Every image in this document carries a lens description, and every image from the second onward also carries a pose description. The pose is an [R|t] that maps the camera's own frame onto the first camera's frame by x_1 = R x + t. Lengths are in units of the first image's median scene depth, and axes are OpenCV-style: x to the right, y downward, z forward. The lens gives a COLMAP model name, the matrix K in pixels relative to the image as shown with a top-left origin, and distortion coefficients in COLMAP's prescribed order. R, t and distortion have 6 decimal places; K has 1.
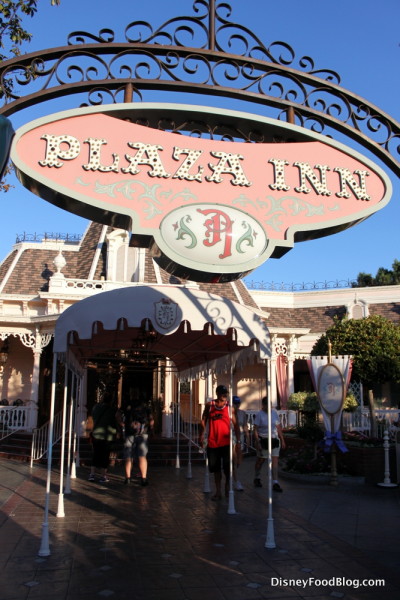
lens RADIAL K [[510.9, 0, 198.0], [0, 510.9, 299.3], [0, 0, 1]] dist [-0.004759, 0.019107]
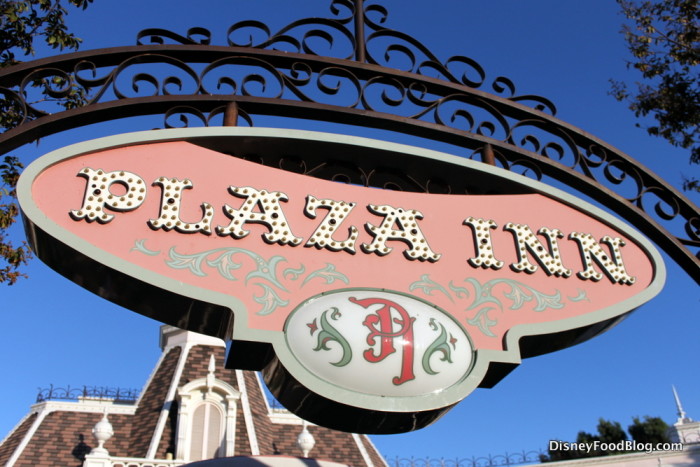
lens RADIAL K [[738.0, 0, 352.7], [0, 738.0, 236.2], [0, 0, 1]] dist [-0.049443, 0.000000]
pose [[0.998225, -0.014053, 0.057871, -0.041433], [0.032199, 0.944835, -0.325961, 0.022580], [-0.050097, 0.327246, 0.943610, 0.198002]]
